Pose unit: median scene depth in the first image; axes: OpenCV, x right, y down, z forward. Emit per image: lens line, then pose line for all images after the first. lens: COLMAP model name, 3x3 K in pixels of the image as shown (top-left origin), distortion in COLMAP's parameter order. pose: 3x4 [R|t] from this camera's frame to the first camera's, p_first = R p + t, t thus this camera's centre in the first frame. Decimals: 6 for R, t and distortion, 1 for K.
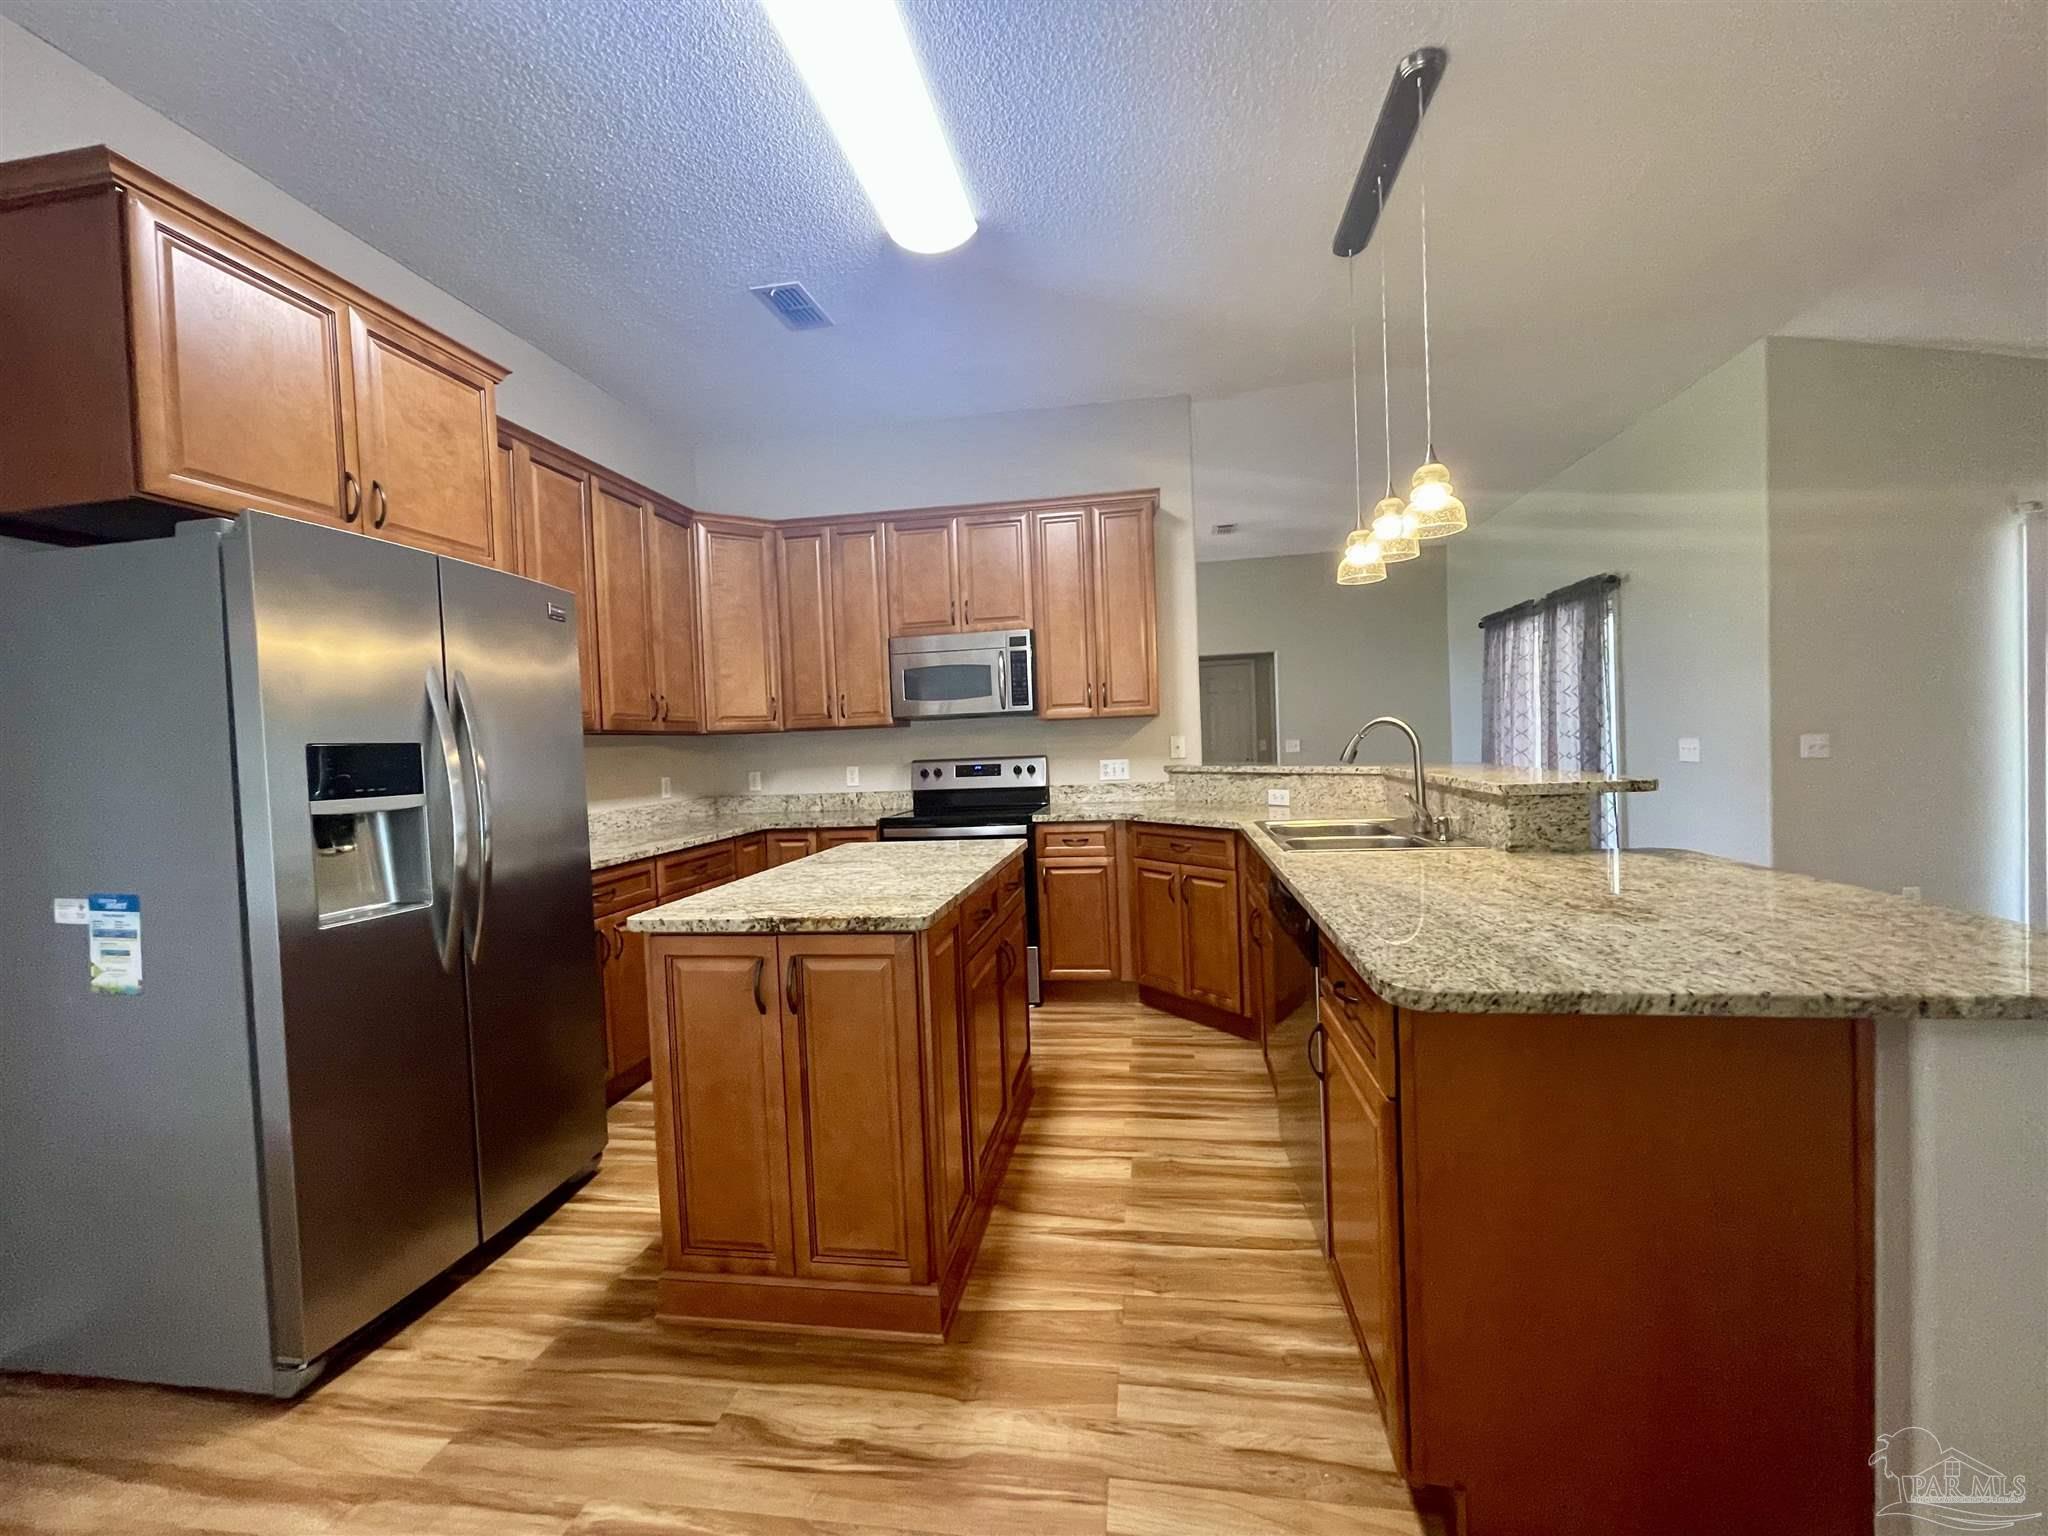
lens RADIAL K [[826.2, 0, 1027.4], [0, 826.2, 767.5], [0, 0, 1]] dist [-0.004188, 0.004113]
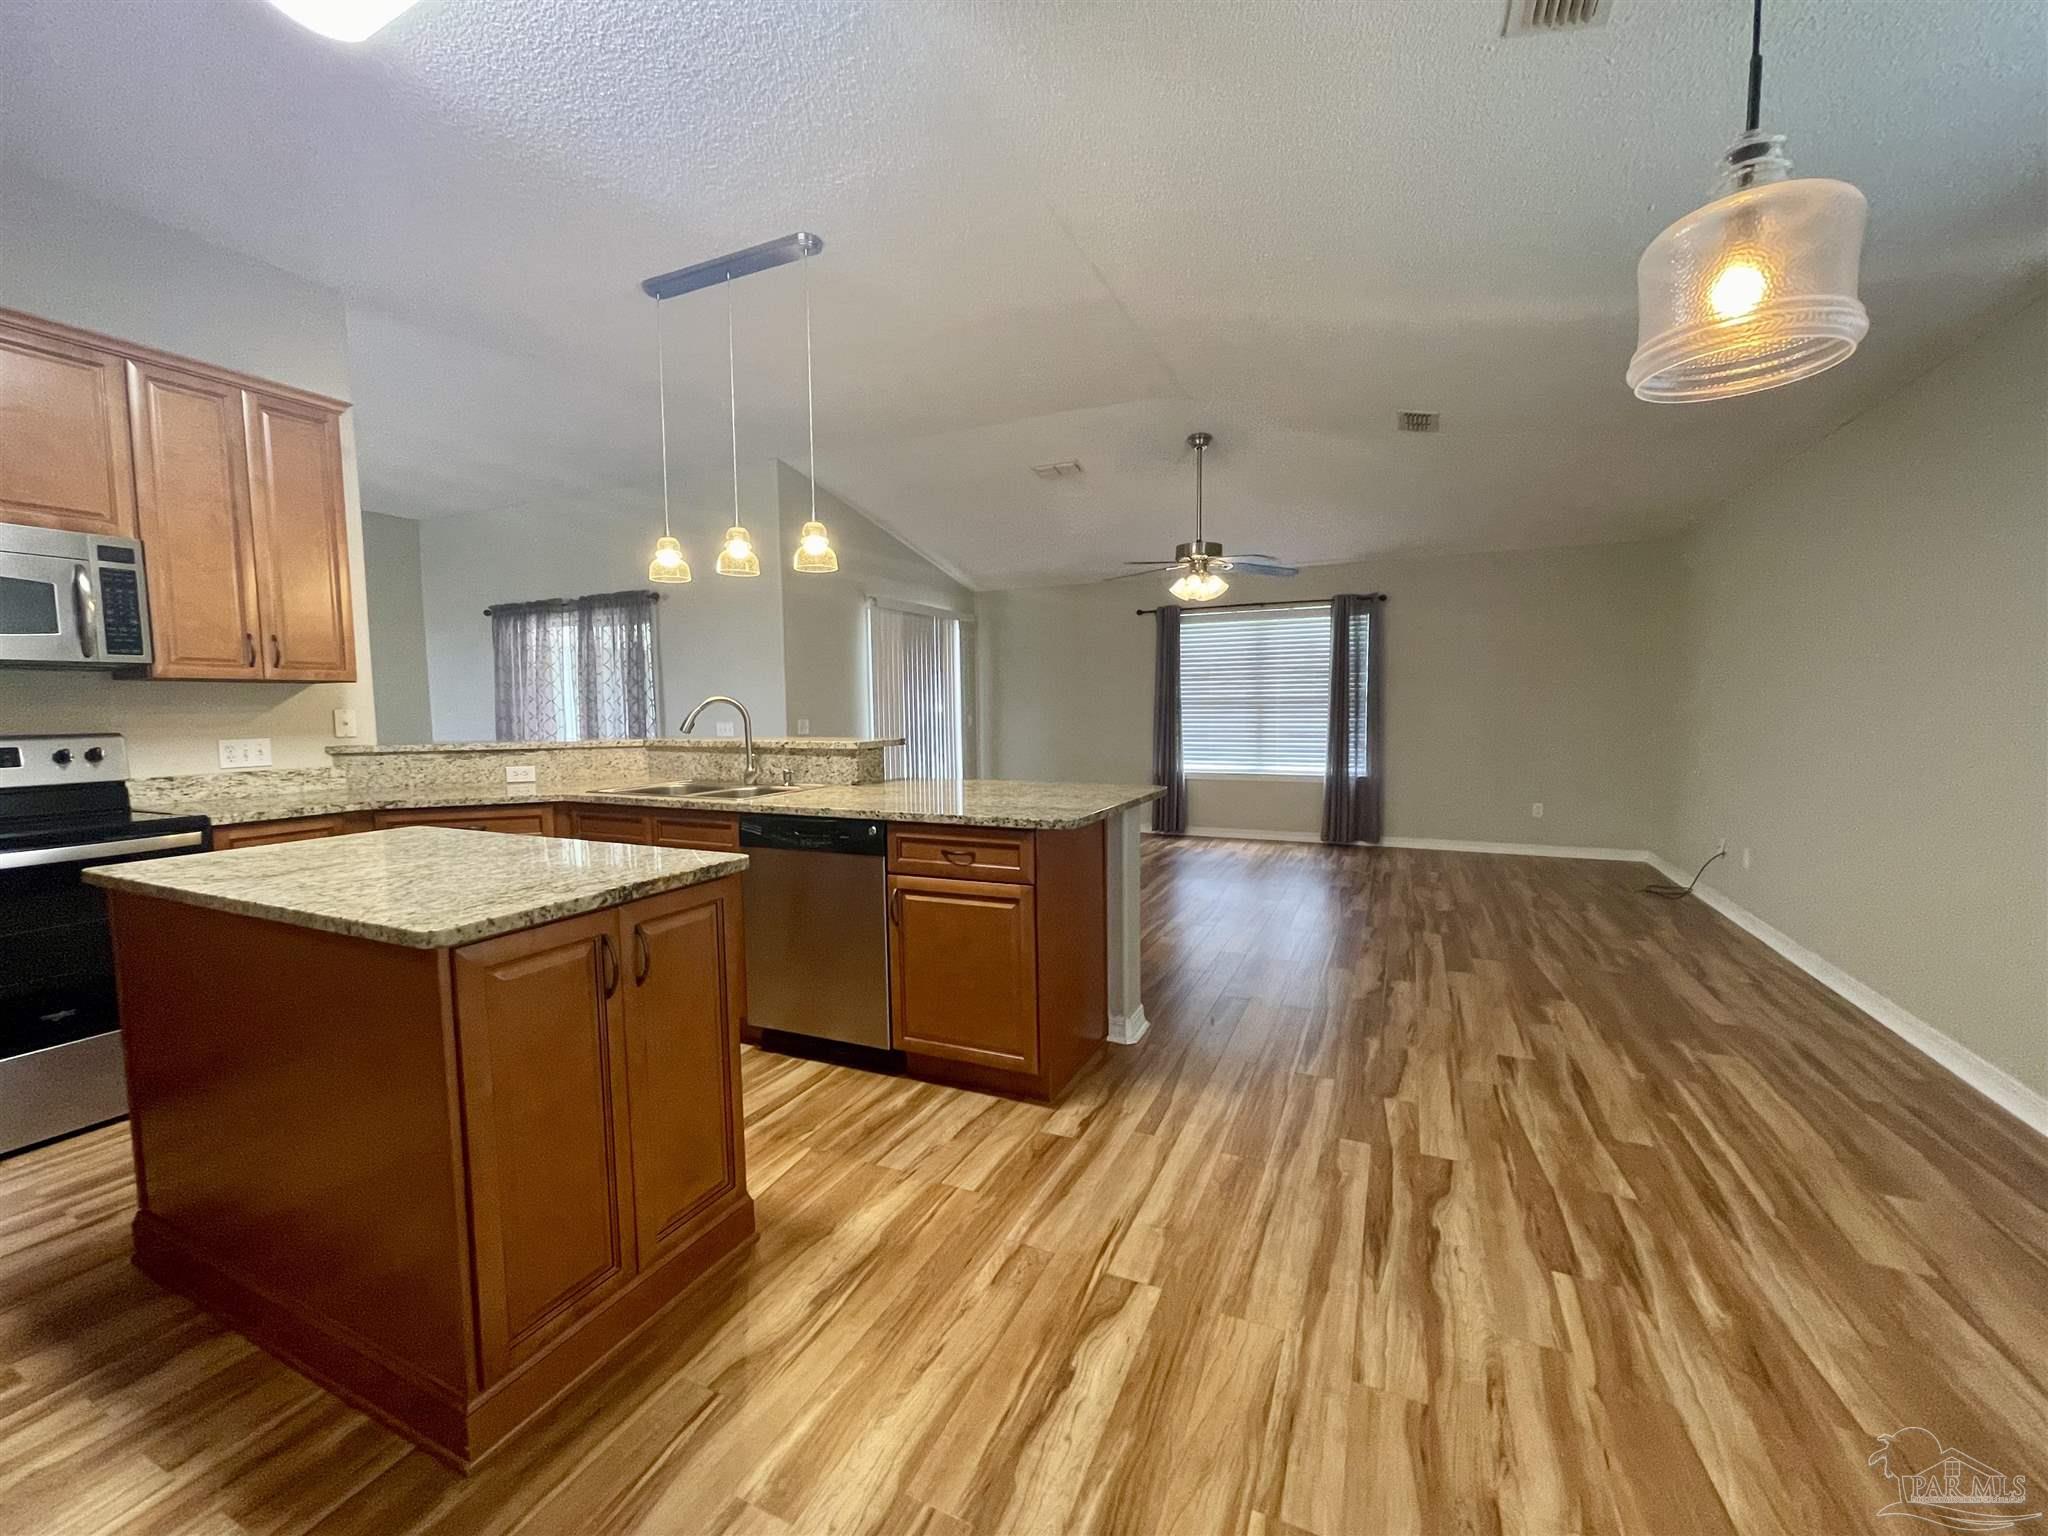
lens RADIAL K [[826.2, 0, 1027.4], [0, 826.2, 767.5], [0, 0, 1]] dist [-0.004188, 0.004113]
pose [[0.276888, -0.037282, 0.960179, -0.723396], [0.031348, 0.999066, 0.029752, 0.027521], [-0.960391, 0.021862, 0.277798, 0.223813]]
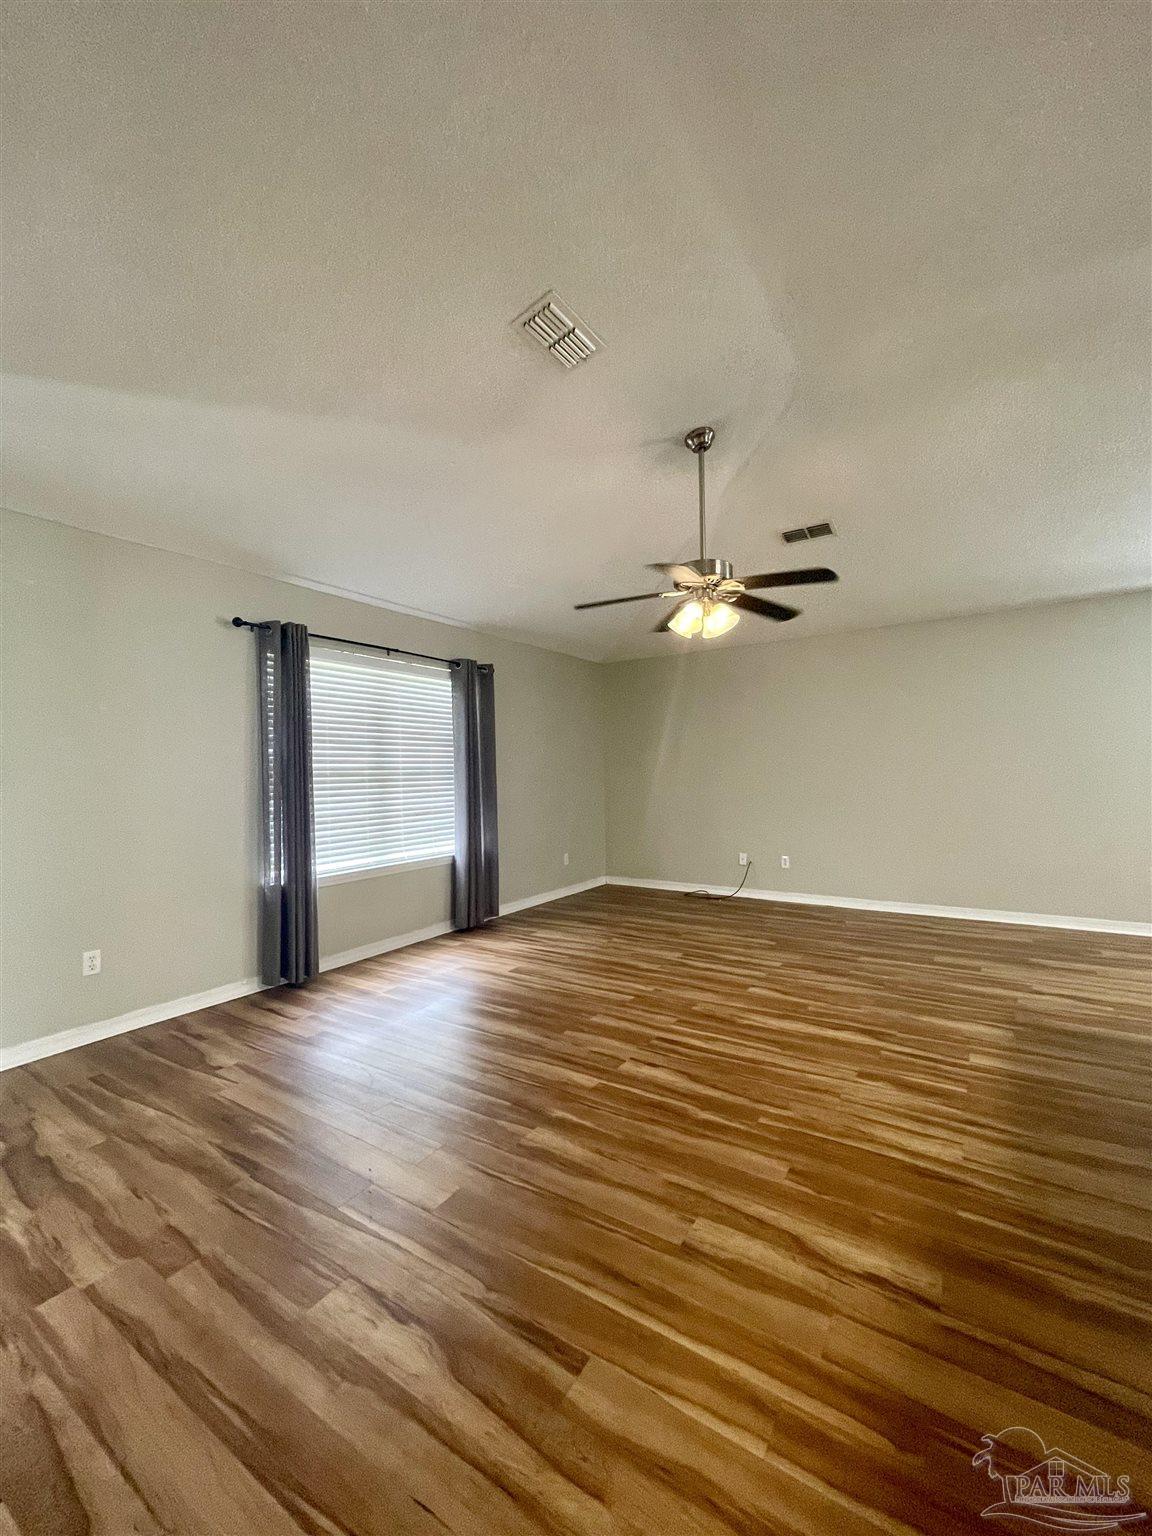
lens RADIAL K [[619.7, 0, 578.6], [0, 619.7, 764.6], [0, 0, 1]] dist [-0.004188, 0.004113]
pose [[-0.907197, 0.061427, 0.416197, 1.152702], [0.067719, 0.997704, 0.000358, -0.082529], [-0.415219, 0.028509, -0.909275, 1.614380]]
